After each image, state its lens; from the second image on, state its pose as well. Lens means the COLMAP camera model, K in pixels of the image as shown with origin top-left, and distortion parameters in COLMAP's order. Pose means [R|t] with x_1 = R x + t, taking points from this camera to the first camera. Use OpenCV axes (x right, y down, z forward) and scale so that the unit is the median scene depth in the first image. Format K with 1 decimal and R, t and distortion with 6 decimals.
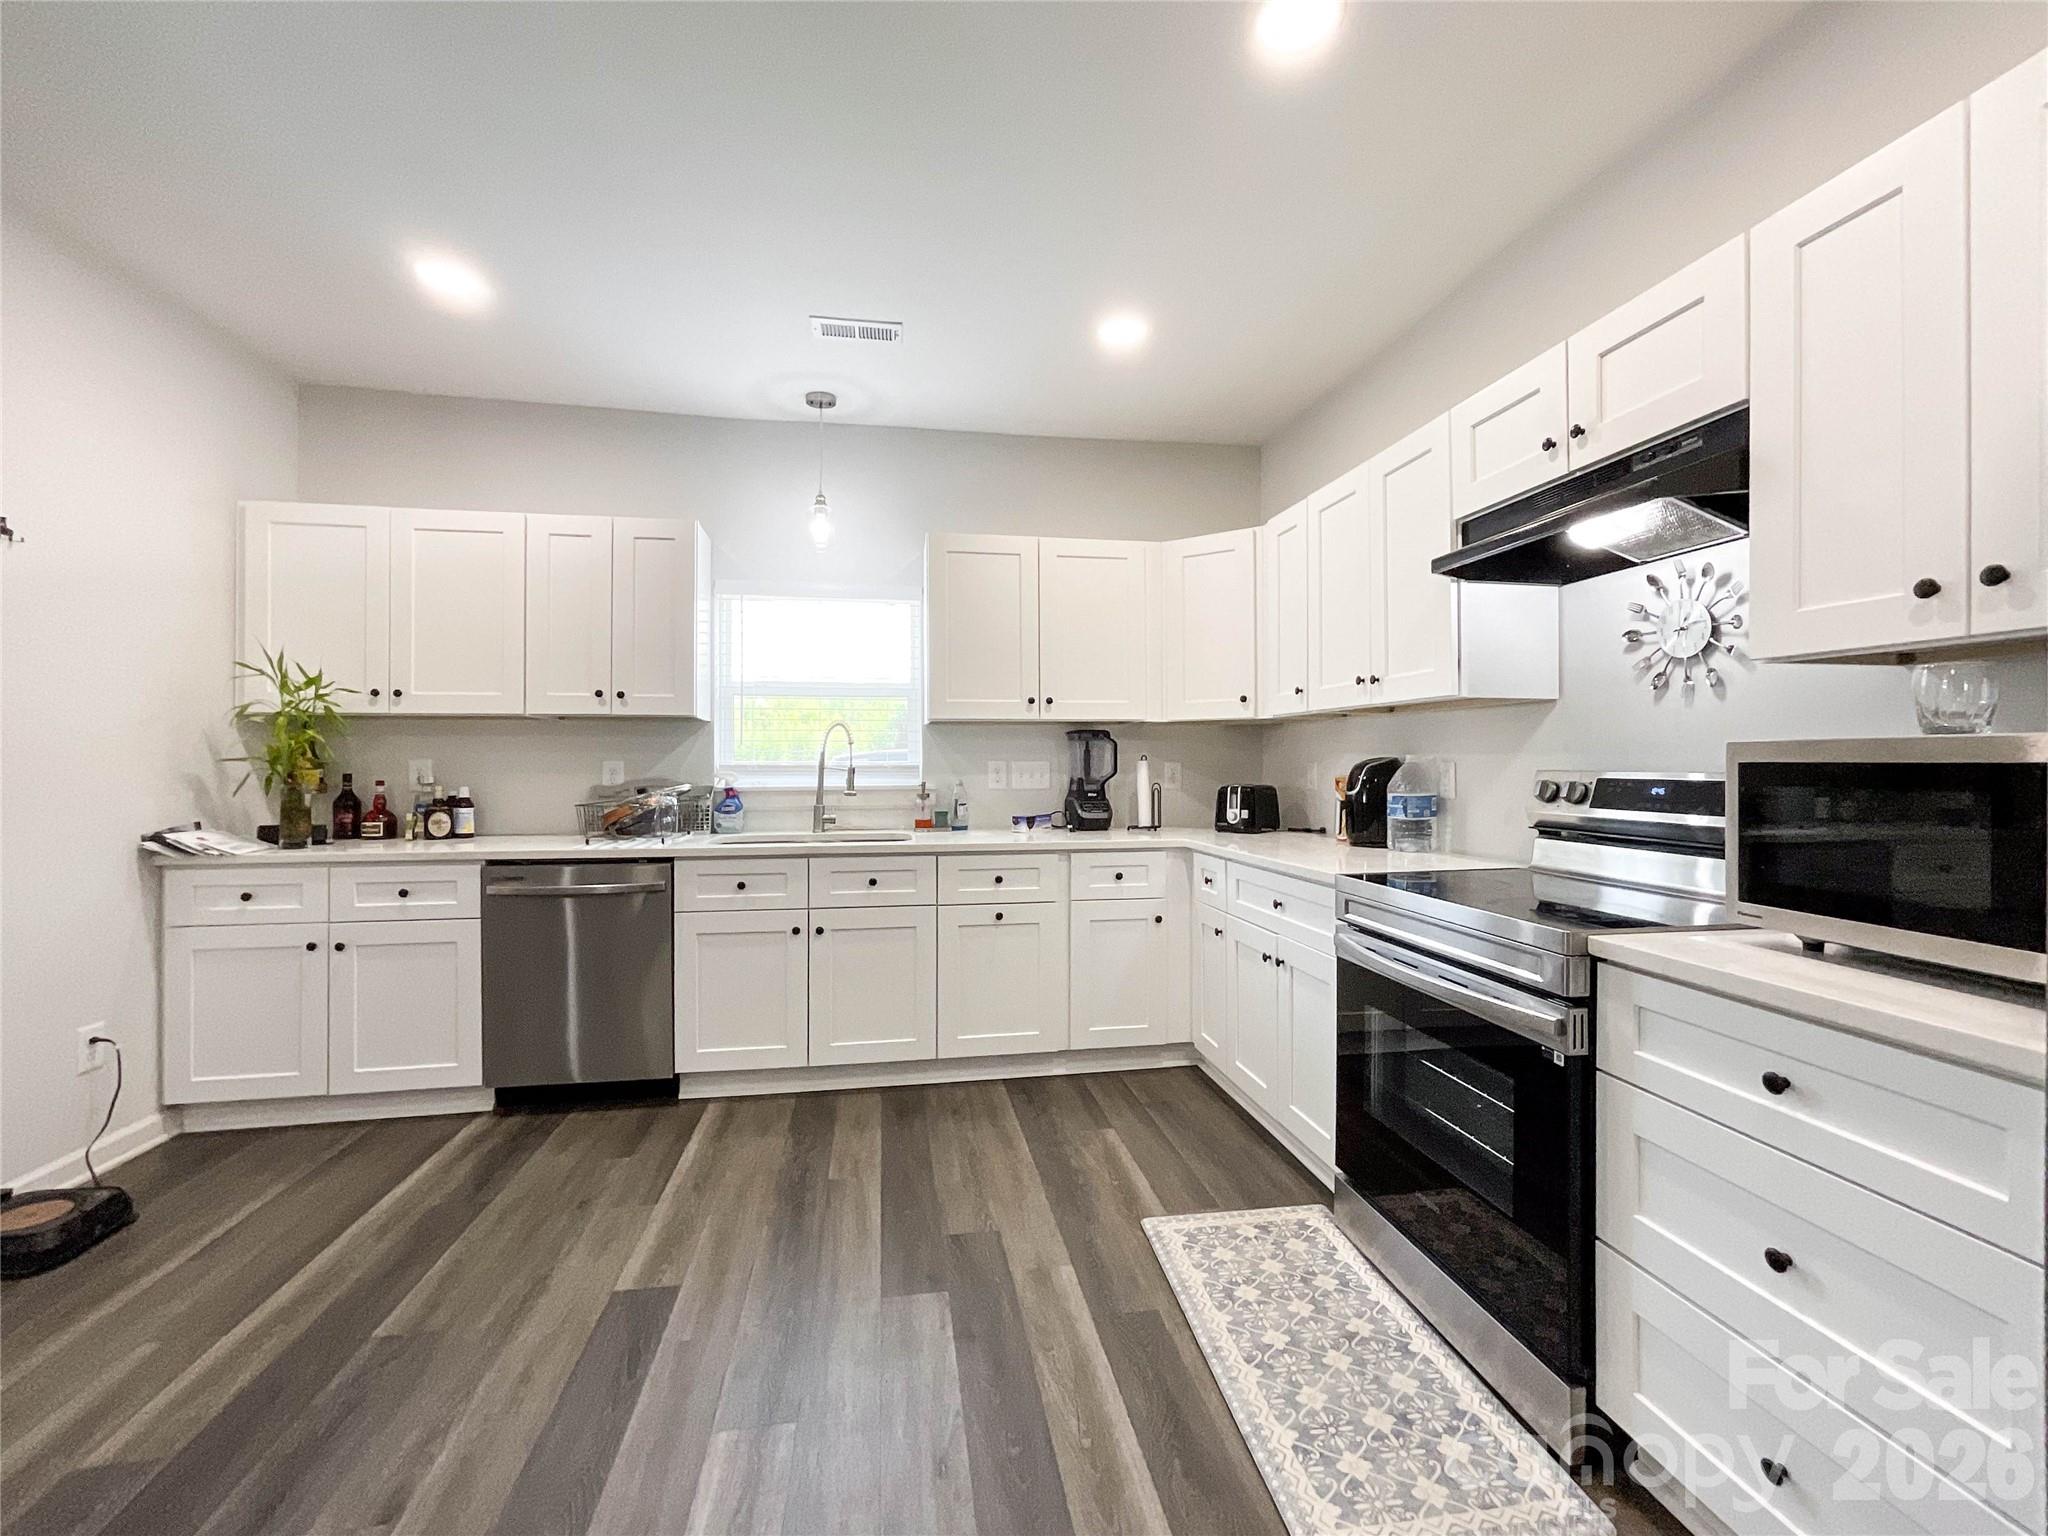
lens RADIAL K [[857.2, 0, 1031.0], [0, 857.2, 757.9], [0, 0, 1]] dist [-0.002421, 0.000546]
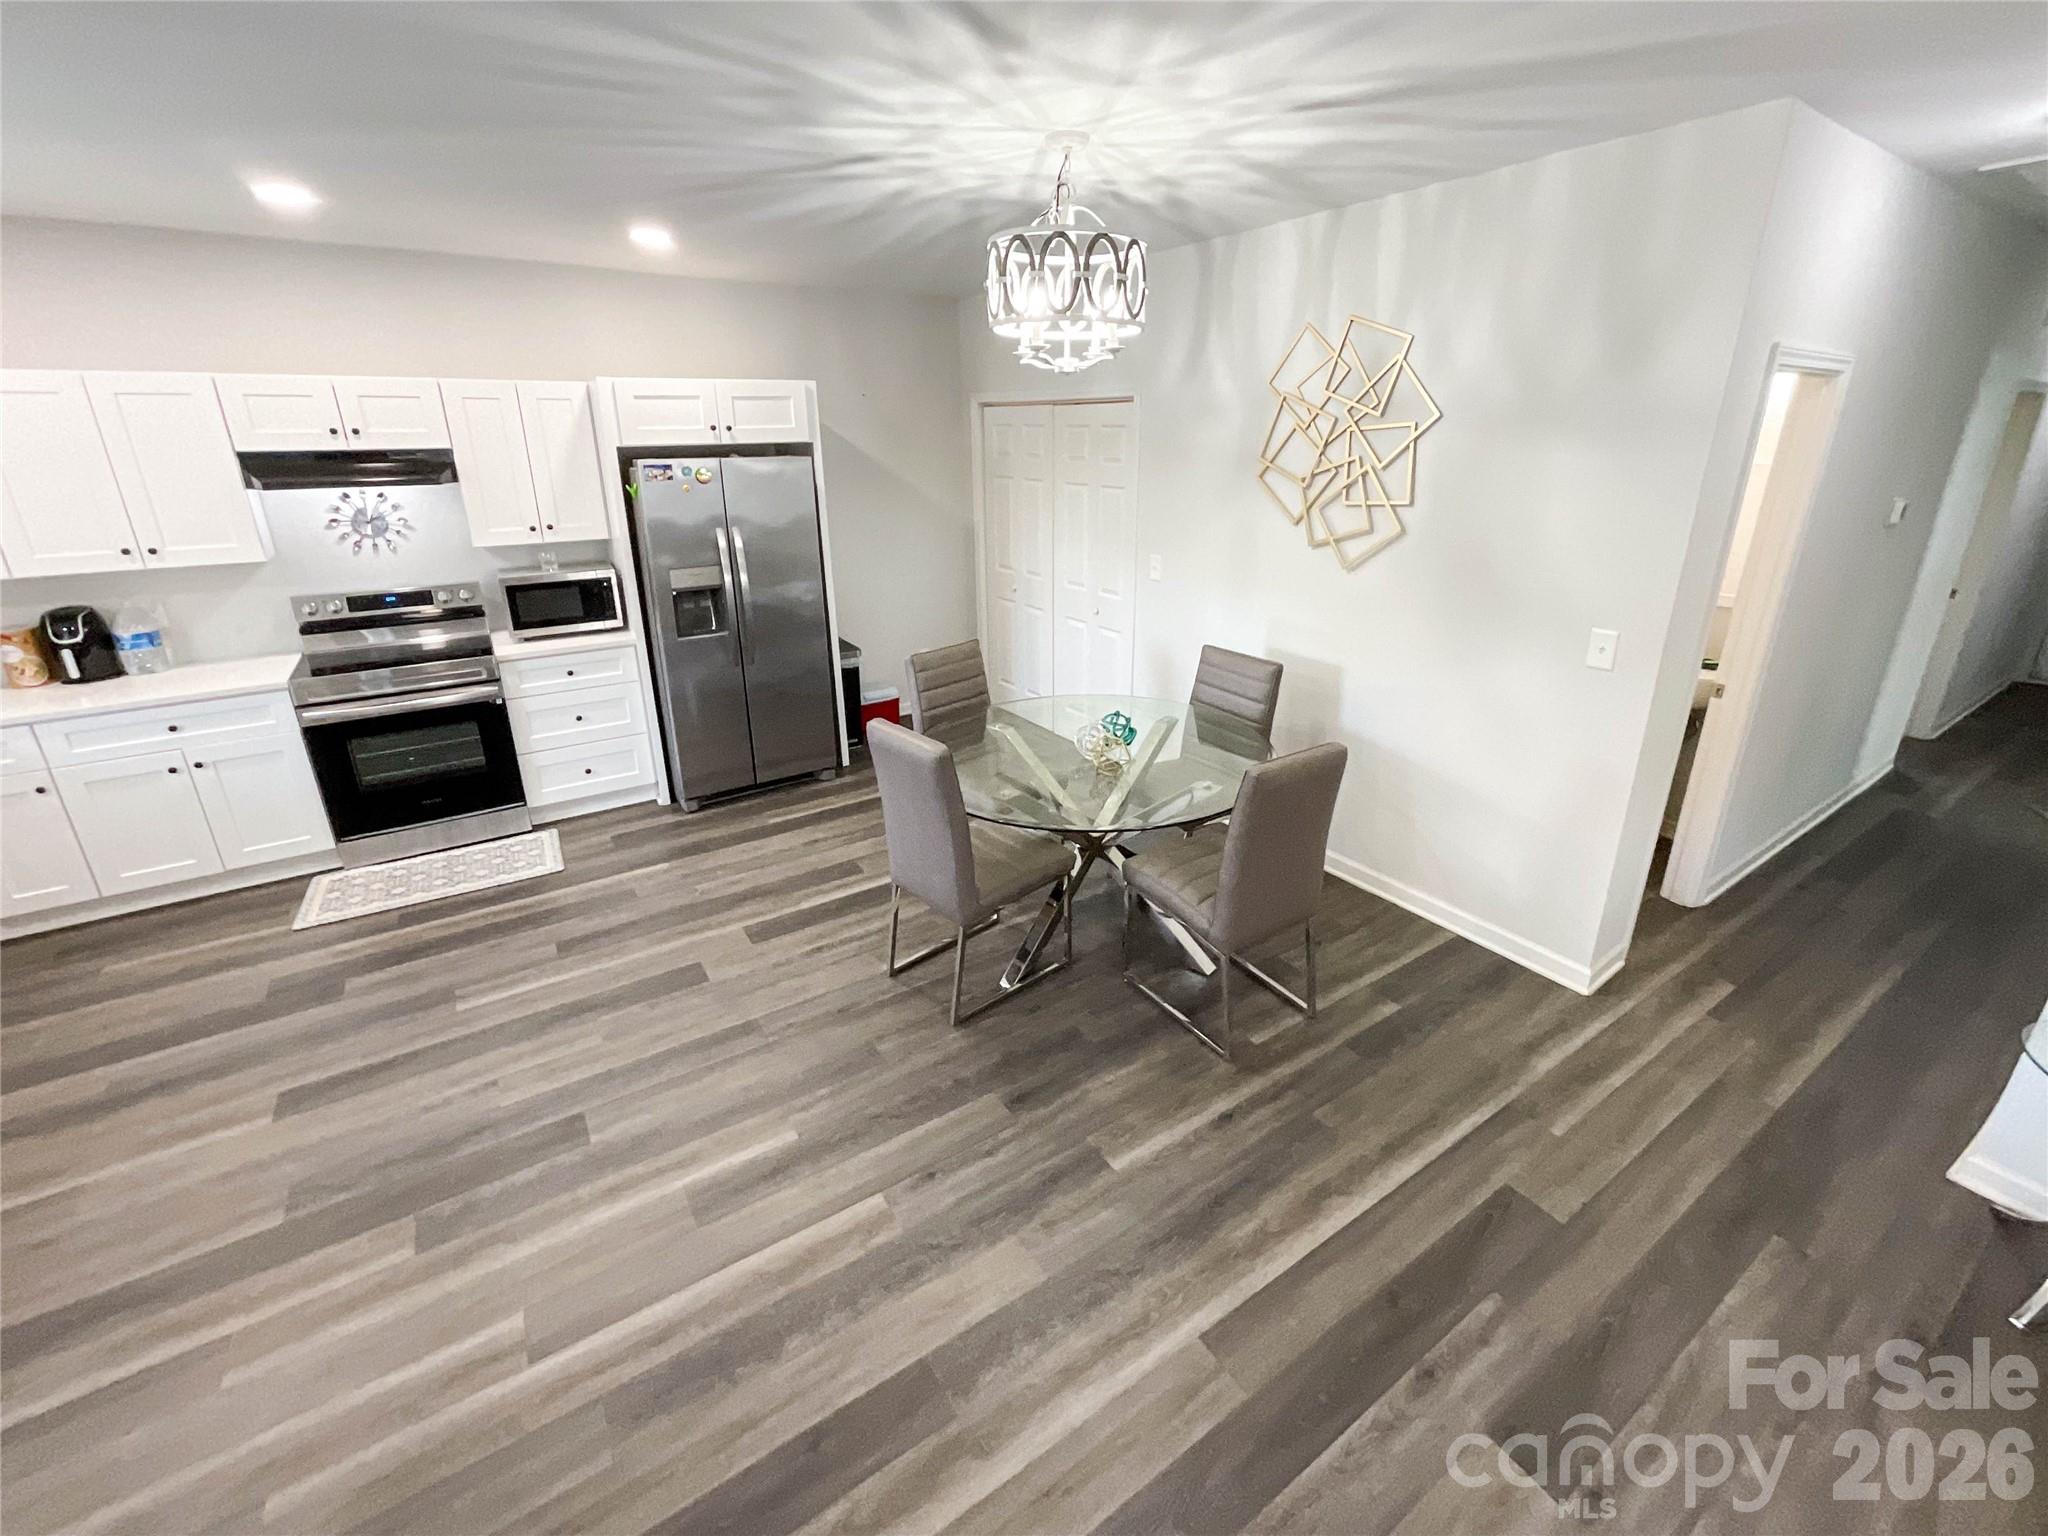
lens RADIAL K [[861.9, 0, 1033.6], [0, 861.9, 724.3], [0, 0, 1]] dist [-0.026040, 0.010330]
pose [[-0.402049, -0.293952, 0.867150, -1.219730], [0.001886, 0.946797, 0.321826, -0.226790], [-0.915616, 0.131025, -0.380104, 0.232045]]
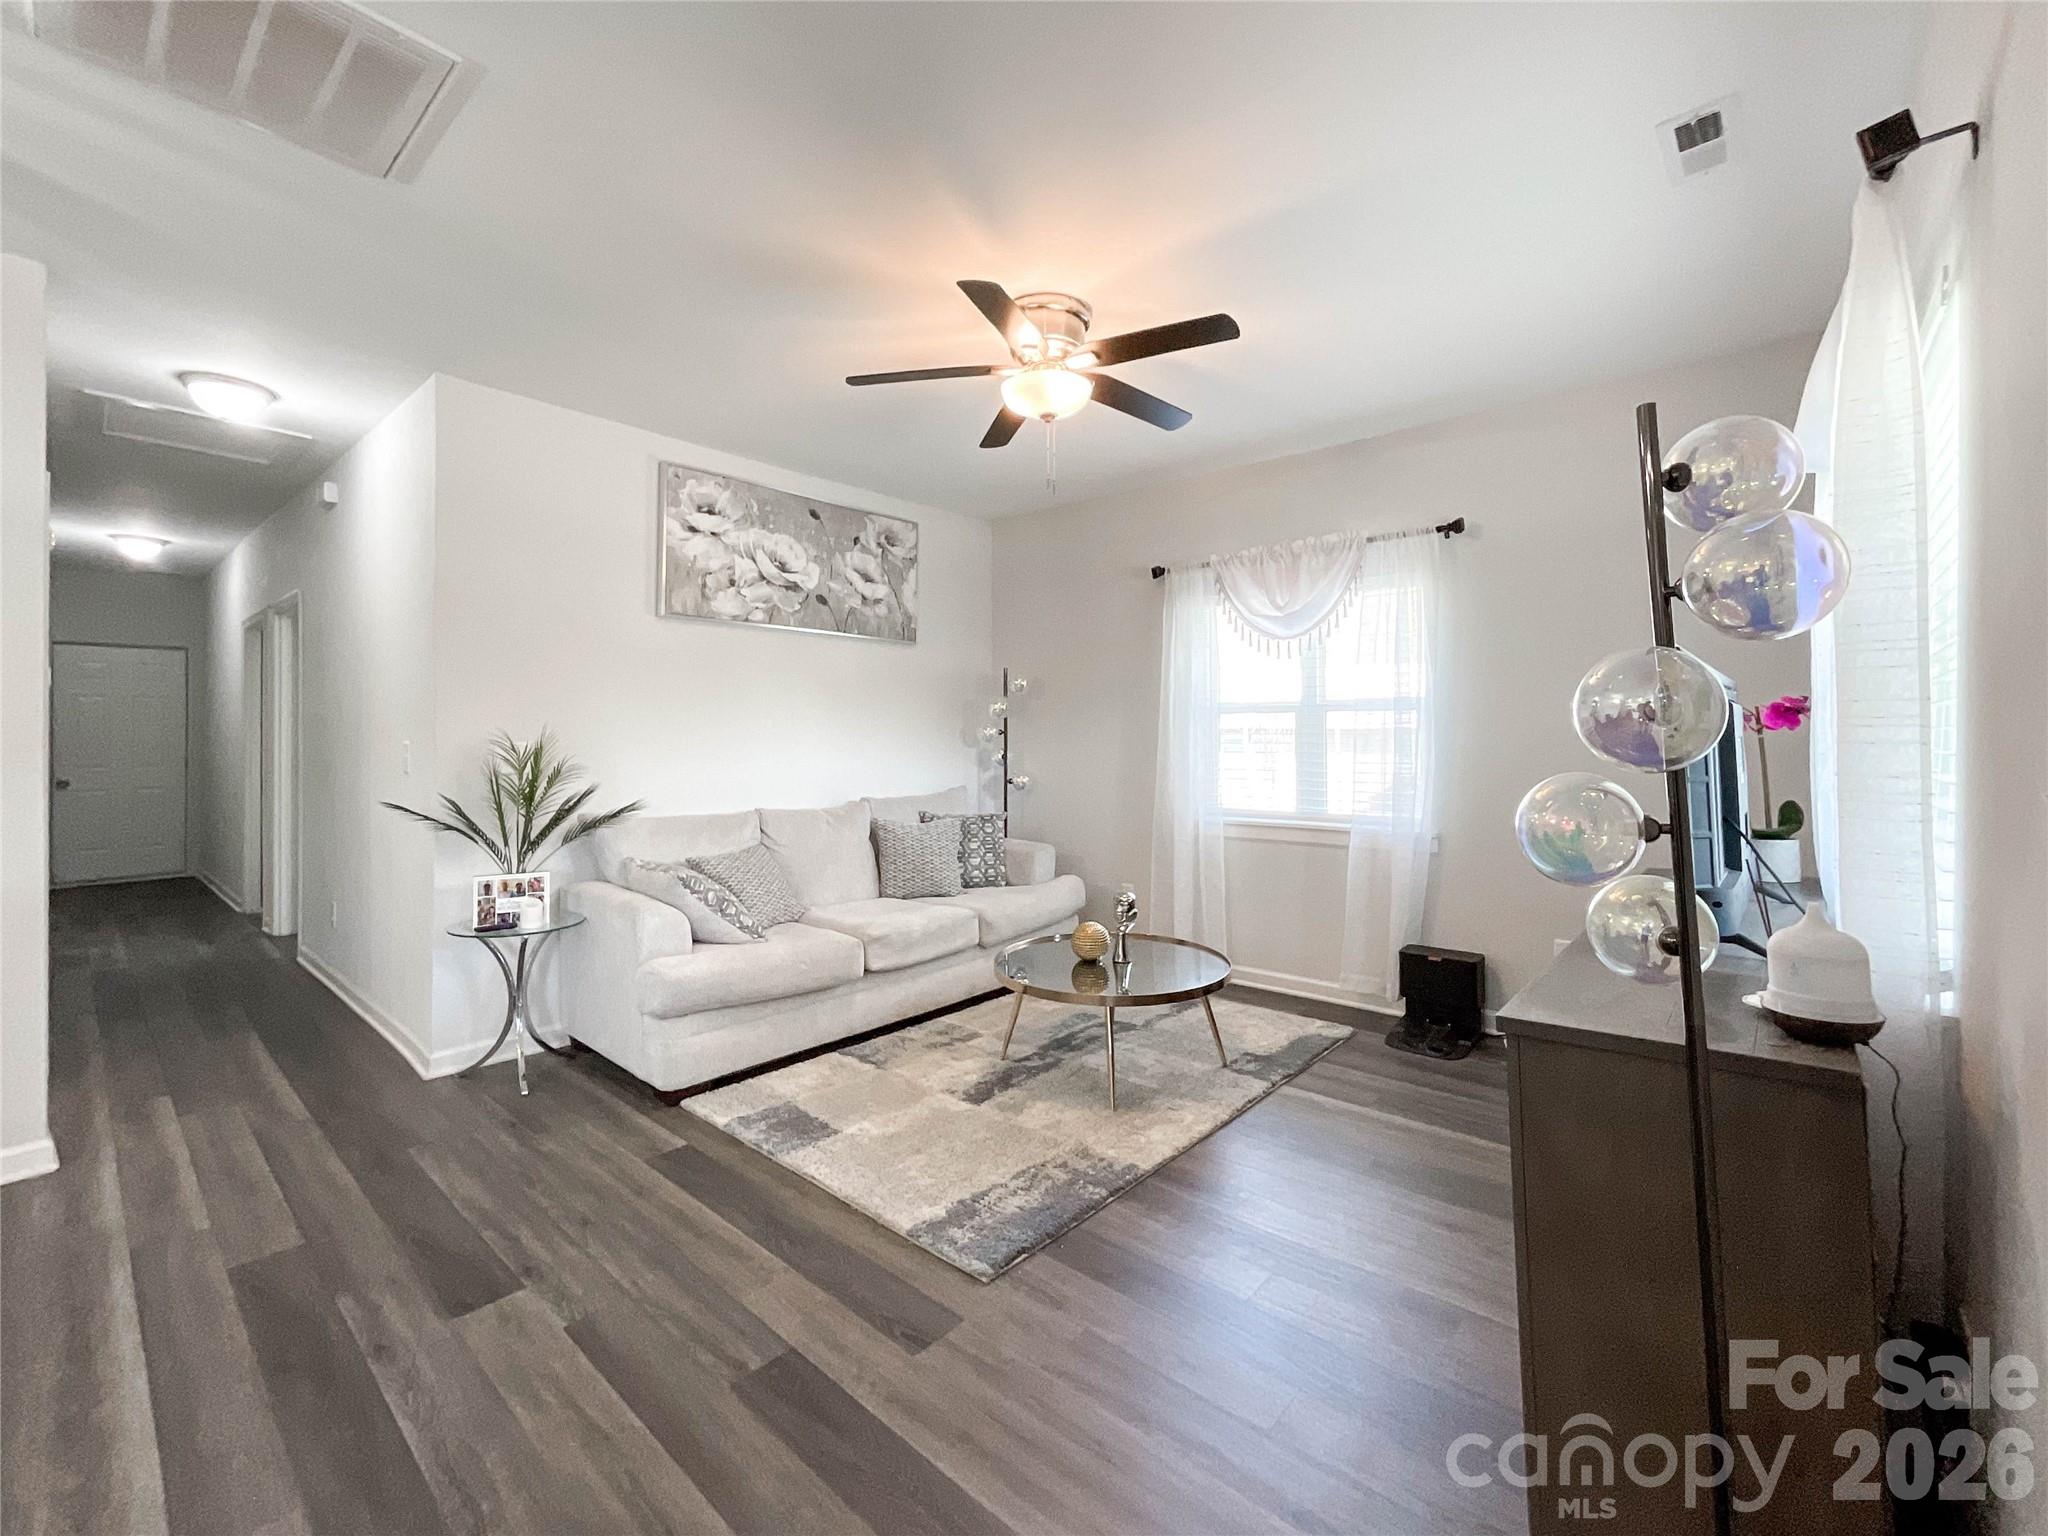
lens RADIAL K [[861.9, 0, 1033.6], [0, 861.9, 724.3], [0, 0, 1]] dist [-0.026040, 0.010330]
pose [[-0.774250, -0.001293, -0.632878, -0.925934], [0.007995, 0.999898, -0.011823, -0.026293], [0.632829, -0.014214, -0.774161, 0.564472]]
